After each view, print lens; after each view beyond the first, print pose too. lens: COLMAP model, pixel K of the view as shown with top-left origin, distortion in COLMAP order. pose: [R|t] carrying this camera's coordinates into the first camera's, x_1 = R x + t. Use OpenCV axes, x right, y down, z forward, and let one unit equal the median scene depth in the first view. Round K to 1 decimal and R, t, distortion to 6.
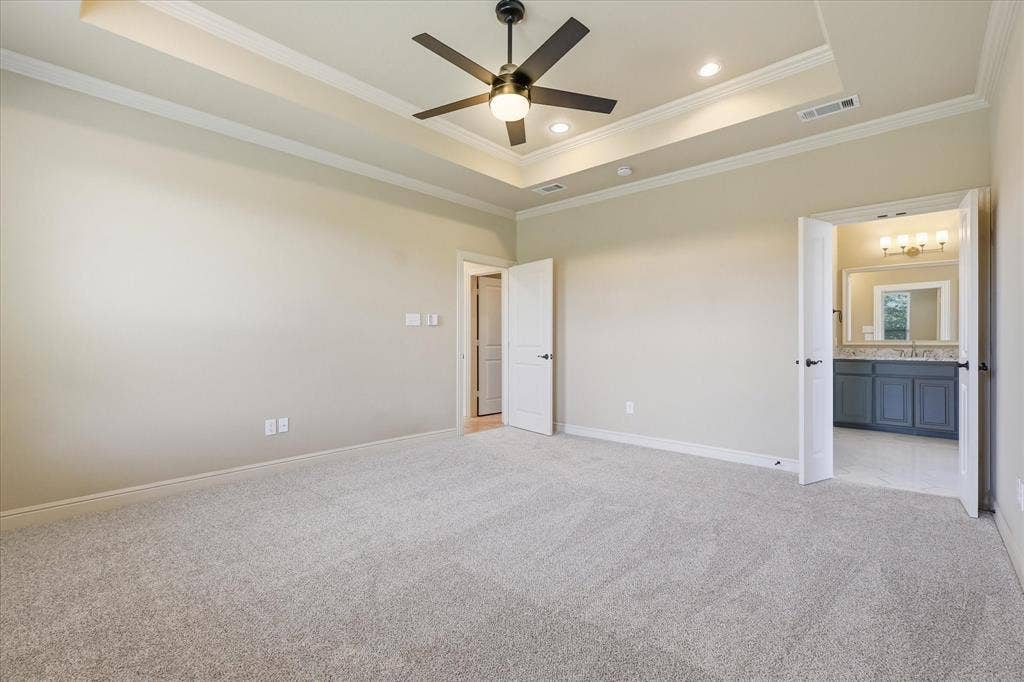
lens RADIAL K [[457.8, 0, 508.6], [0, 457.8, 337.7], [0, 0, 1]] dist [0.001262, -0.000011]
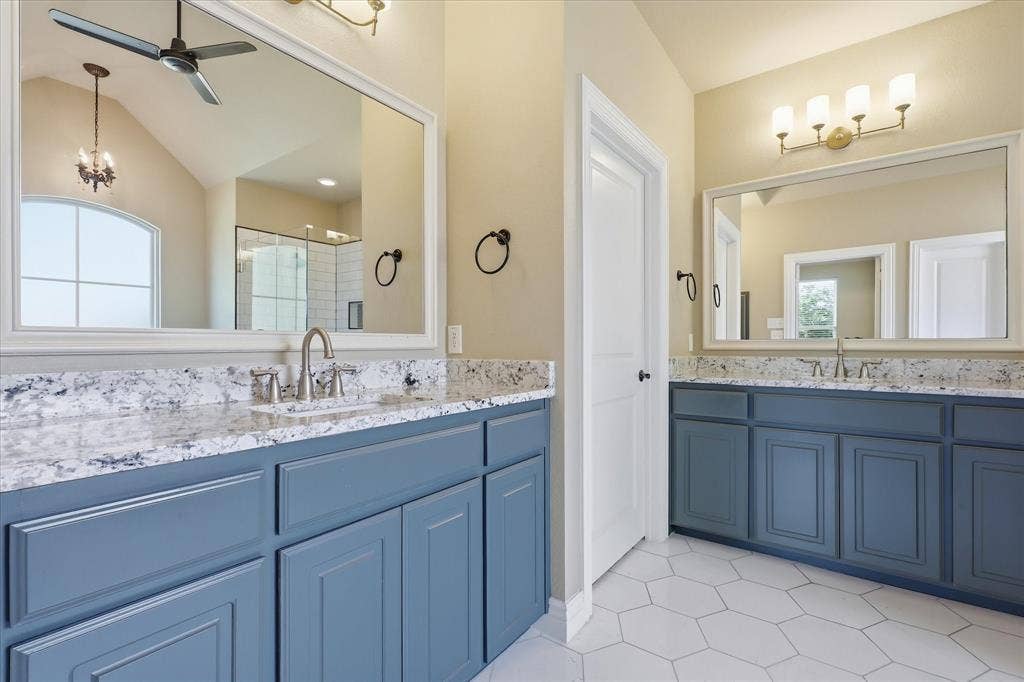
lens RADIAL K [[457.8, 0, 515.4], [0, 457.8, 344.6], [0, 0, 1]] dist [0.001262, -0.000011]
pose [[0.994410, -0.006005, 0.105419, 0.529527], [0.005151, 0.999952, 0.008365, 0.006436], [-0.105464, -0.007776, 0.994393, 0.597649]]
